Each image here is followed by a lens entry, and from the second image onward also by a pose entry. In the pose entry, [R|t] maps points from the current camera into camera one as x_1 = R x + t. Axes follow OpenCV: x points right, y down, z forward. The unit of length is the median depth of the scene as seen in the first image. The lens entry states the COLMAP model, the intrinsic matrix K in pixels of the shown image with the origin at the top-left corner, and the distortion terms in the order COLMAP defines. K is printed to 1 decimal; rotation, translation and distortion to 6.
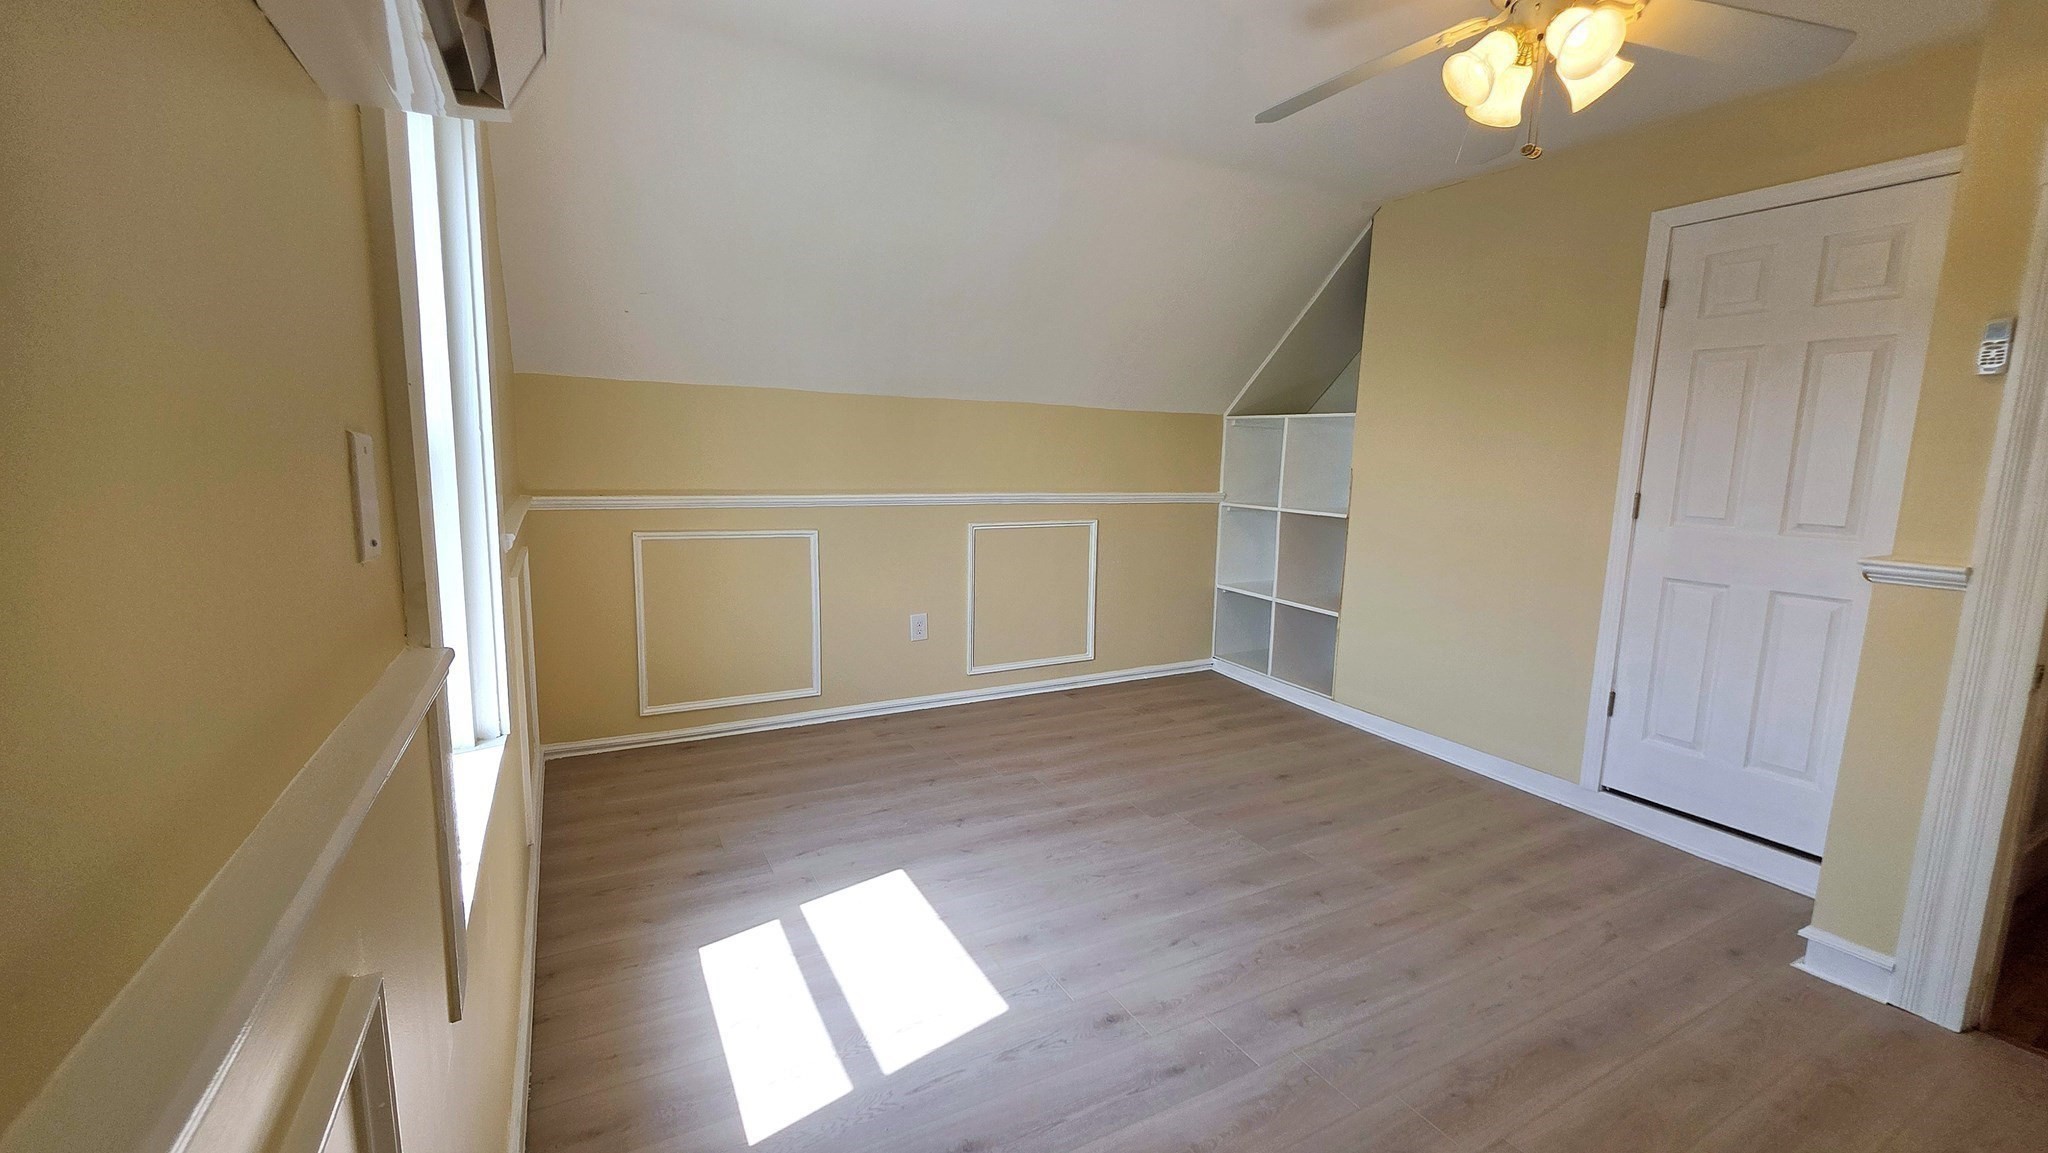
lens RADIAL K [[825.3, 0, 1015.4], [0, 825.3, 566.5], [0, 0, 1]] dist [0.002441, -0.002087]
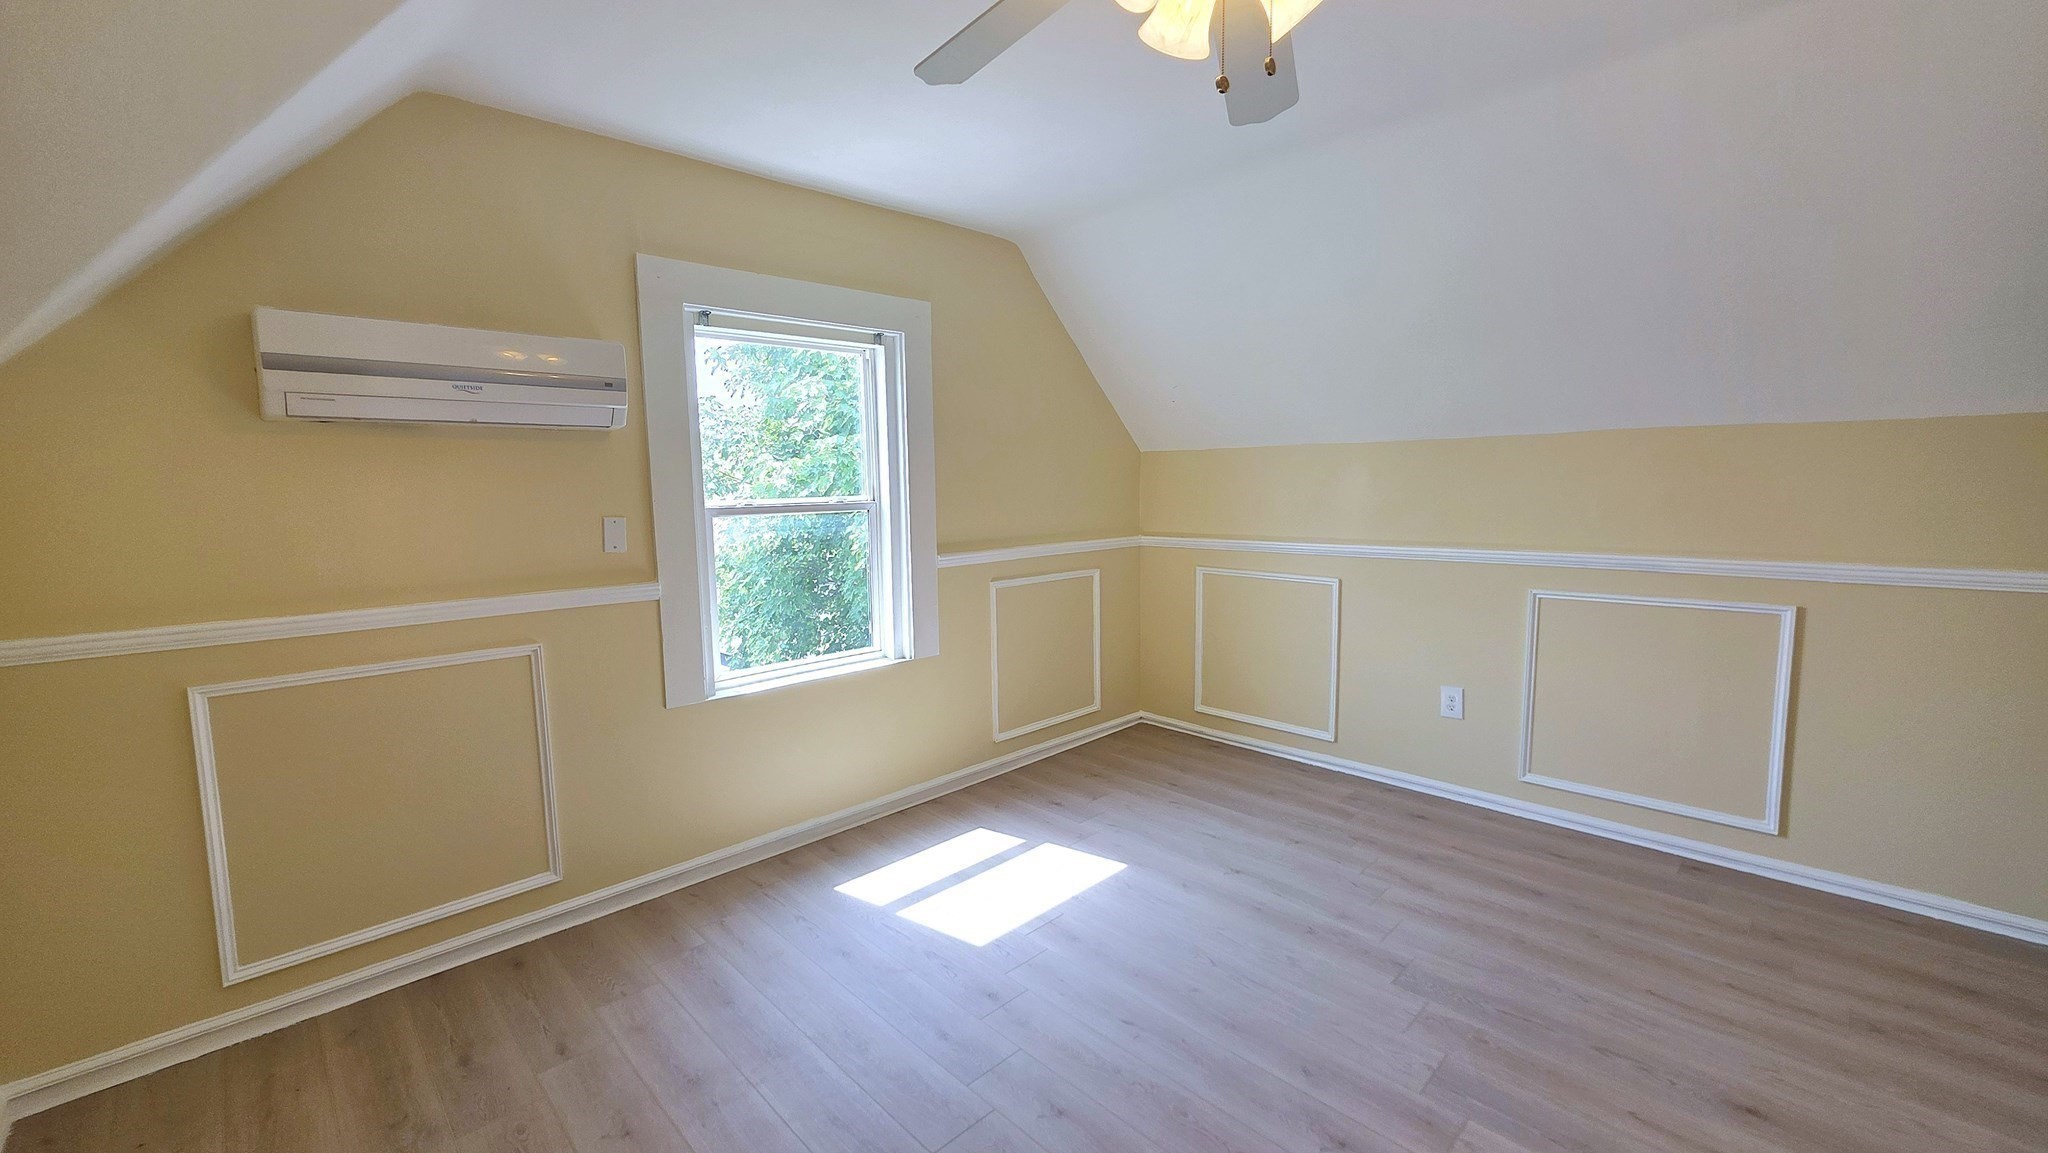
lens RADIAL K [[825.3, 0, 1015.4], [0, 825.3, 566.5], [0, 0, 1]] dist [0.002441, -0.002087]
pose [[0.264057, 0.068304, -0.962085, 0.666490], [-0.114360, 0.992670, 0.039088, -0.055977], [0.957703, 0.099703, 0.269933, 0.365481]]
